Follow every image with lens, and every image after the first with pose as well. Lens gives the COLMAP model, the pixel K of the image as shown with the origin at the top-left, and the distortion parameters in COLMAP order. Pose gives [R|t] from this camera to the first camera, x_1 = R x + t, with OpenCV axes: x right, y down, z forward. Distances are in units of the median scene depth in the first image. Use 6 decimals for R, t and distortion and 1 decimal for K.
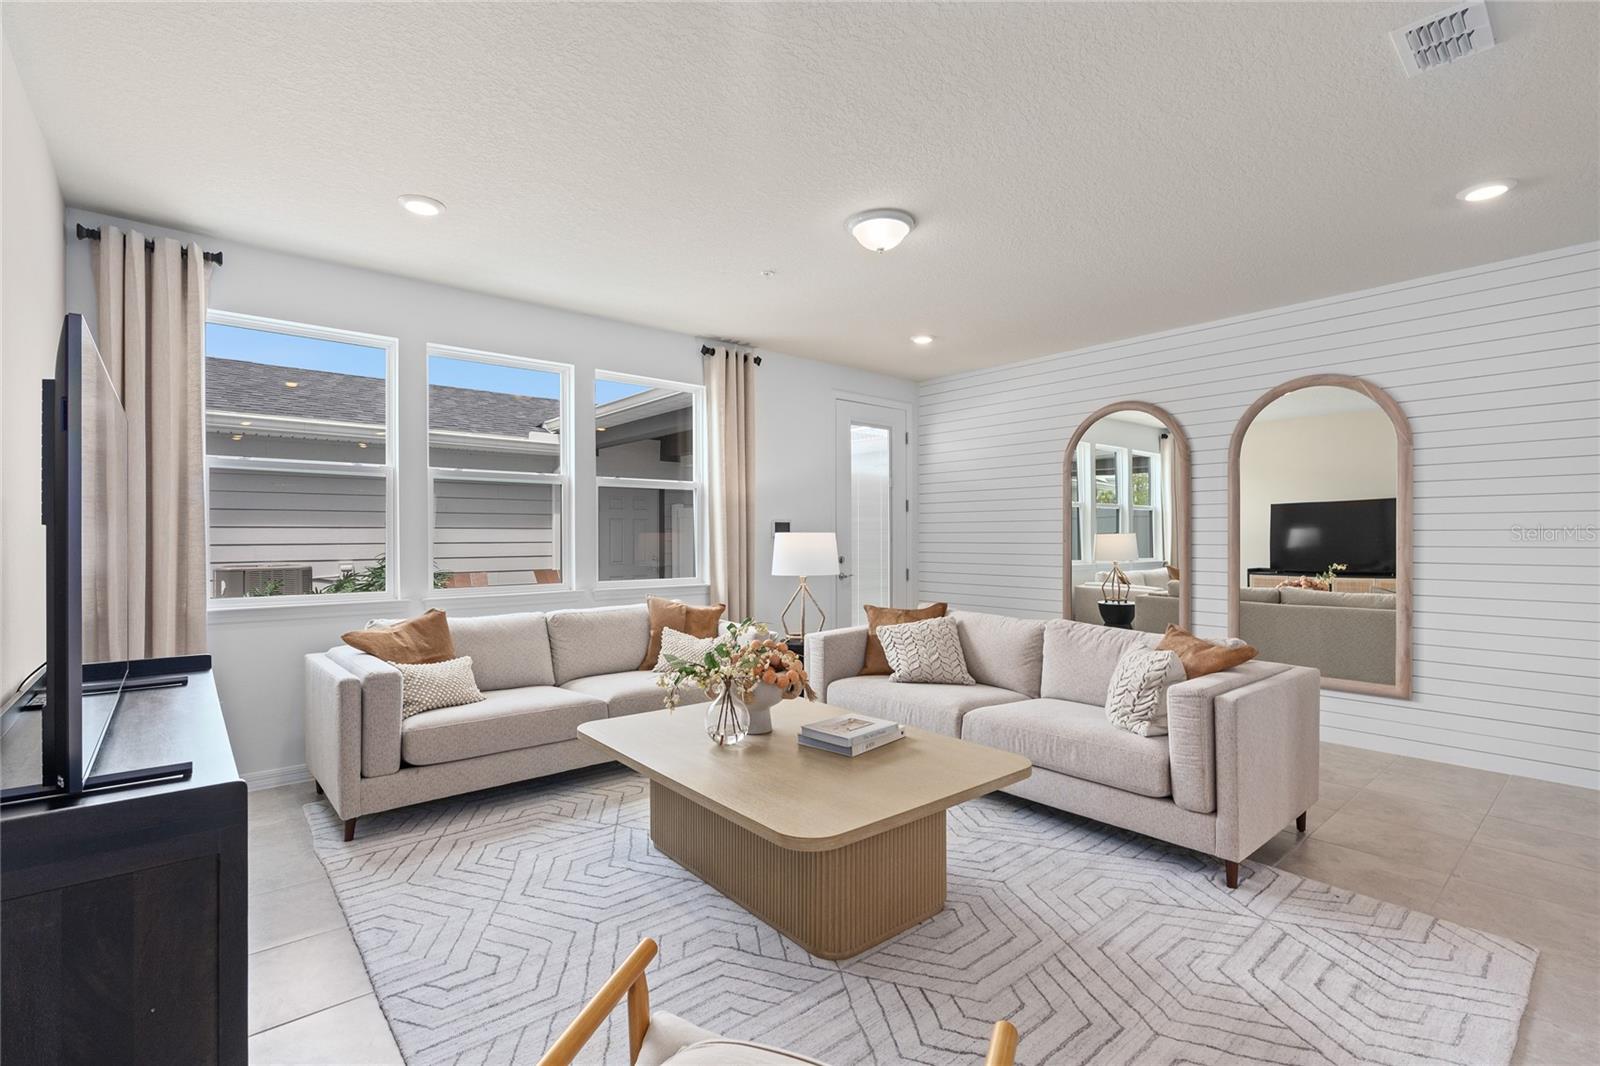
lens RADIAL K [[730.2, 0, 800.0], [0, 730.2, 533.0], [0, 0, 1]] dist [-0.003826, -0.000352]
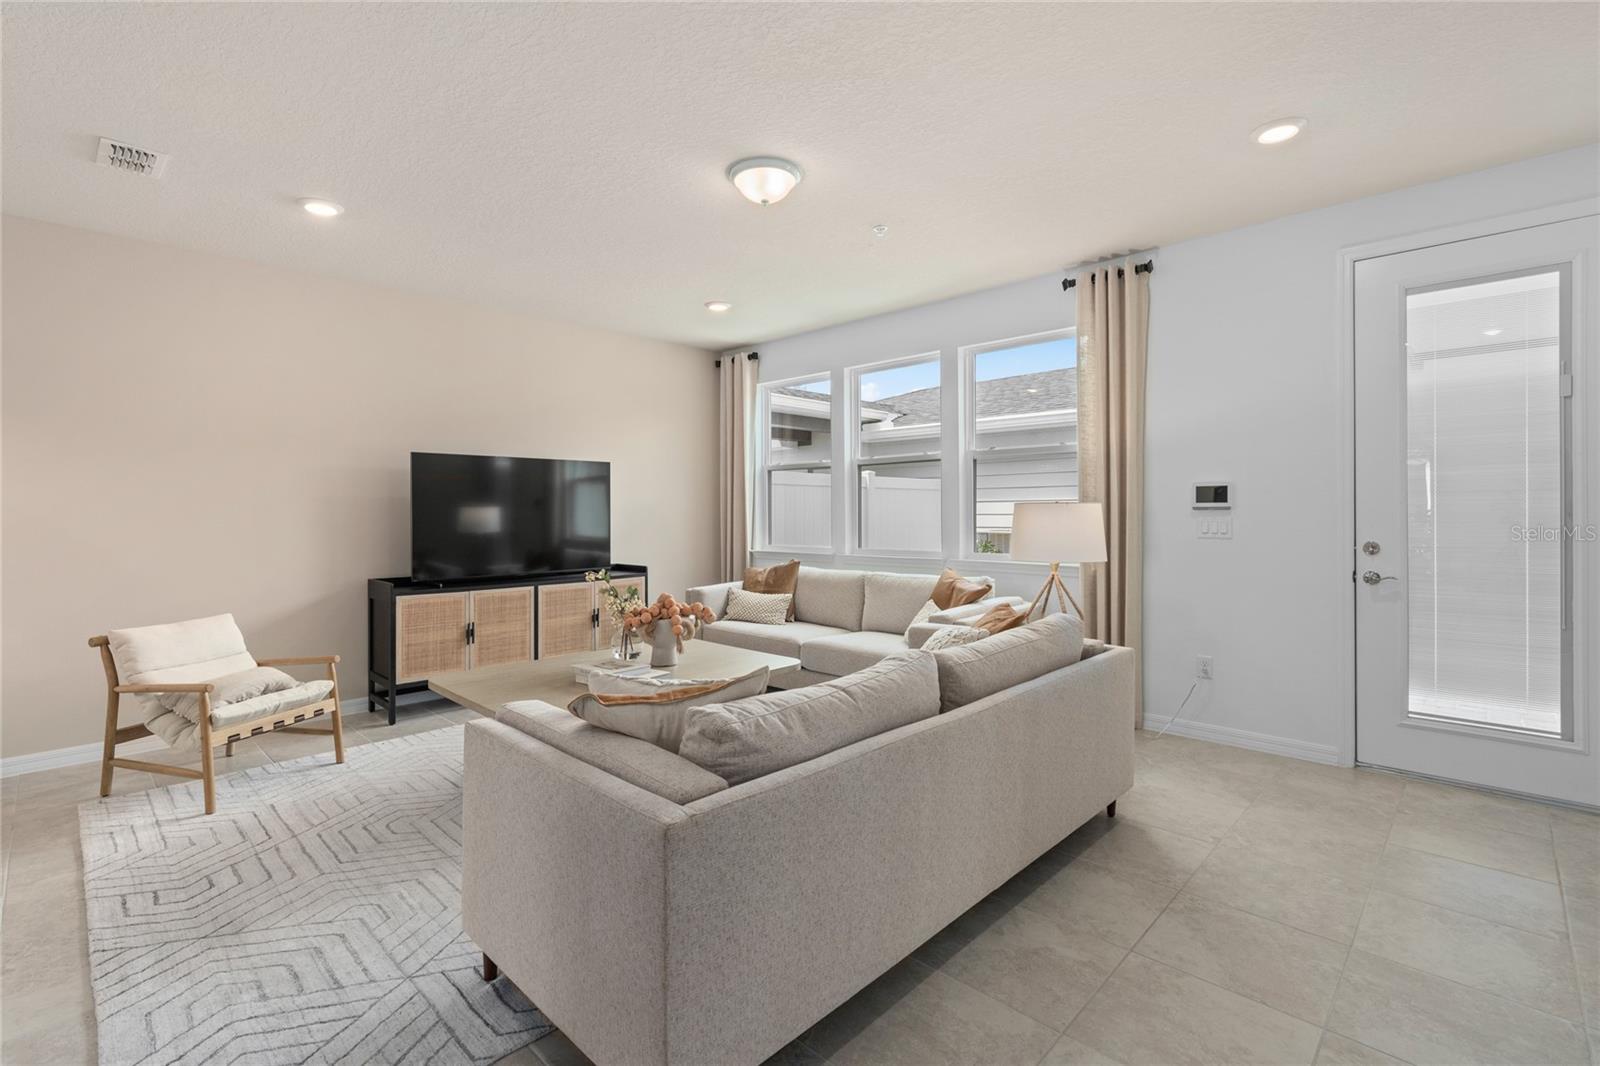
lens RADIAL K [[724.5, 0, 794.6], [0, 724.5, 510.9], [0, 0, 1]] dist [0.002096, 0.000267]
pose [[0.097324, 0.006988, -0.995228, 1.106507], [0.014193, 0.999864, 0.008408, -0.004725], [0.995152, -0.014944, 0.097212, 1.004108]]
